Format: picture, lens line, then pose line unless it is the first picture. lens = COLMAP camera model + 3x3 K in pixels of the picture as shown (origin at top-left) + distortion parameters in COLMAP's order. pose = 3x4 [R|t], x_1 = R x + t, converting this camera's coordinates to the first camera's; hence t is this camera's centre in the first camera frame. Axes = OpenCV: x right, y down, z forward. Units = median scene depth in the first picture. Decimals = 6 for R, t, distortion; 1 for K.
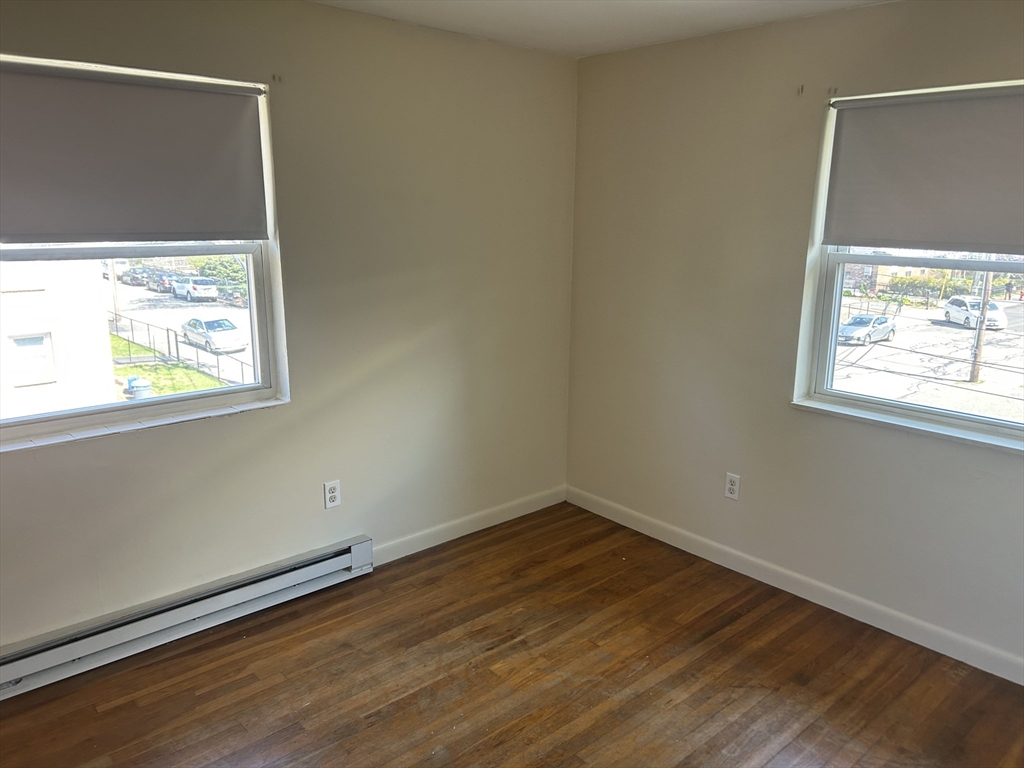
lens RADIAL K [[782.1, 0, 527.8], [0, 782.1, 385.8], [0, 0, 1]] dist [0.013187, -0.001366]
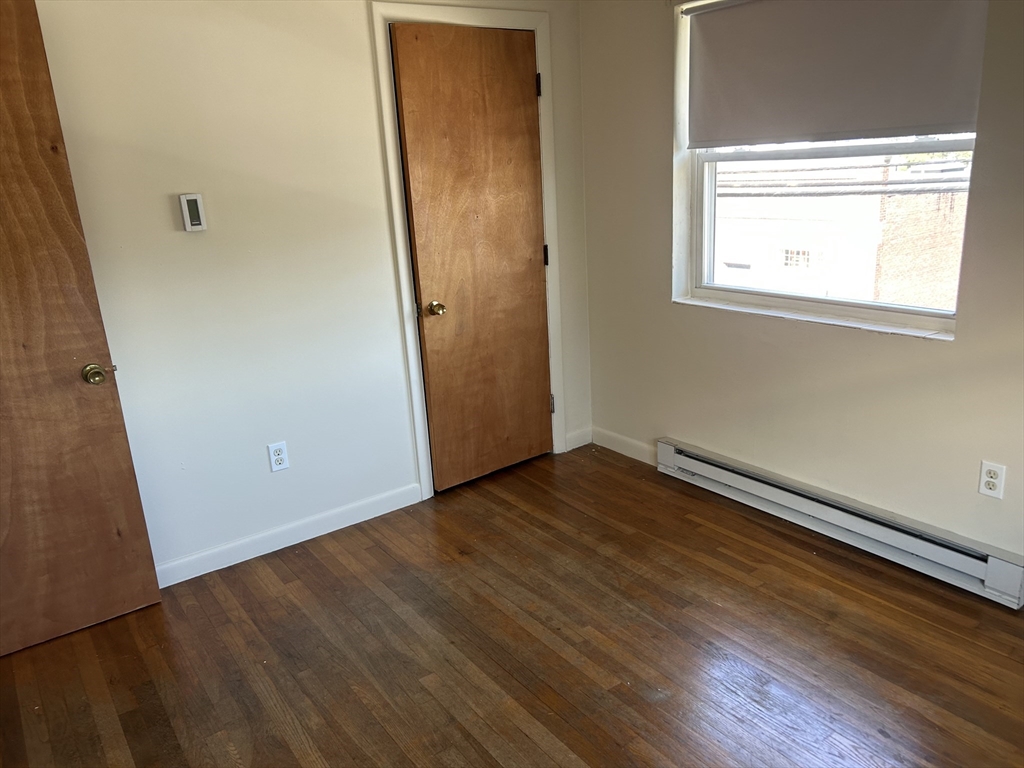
lens RADIAL K [[777.8, 0, 521.0], [0, 777.8, 383.0], [0, 0, 1]] dist [0.105165, -0.125756]
pose [[-0.112643, 0.270176, -0.956199, 0.564482], [-0.173622, 0.942167, 0.286664, -0.099549], [0.978349, 0.198308, -0.059220, 0.651973]]
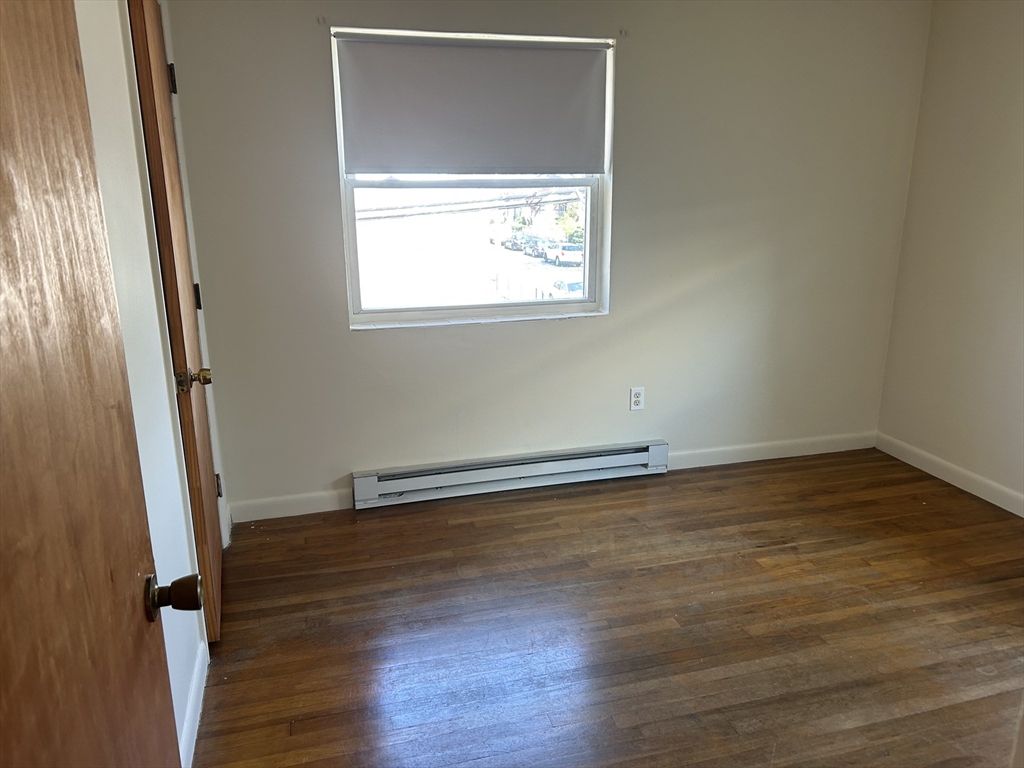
lens RADIAL K [[777.8, 0, 521.0], [0, 777.8, 383.0], [0, 0, 1]] dist [0.105165, -0.125756]
pose [[0.898218, 0.098850, -0.428291, 0.098478], [-0.085853, 0.995072, 0.049614, 0.081161], [0.431085, -0.007794, 0.902278, -0.131107]]
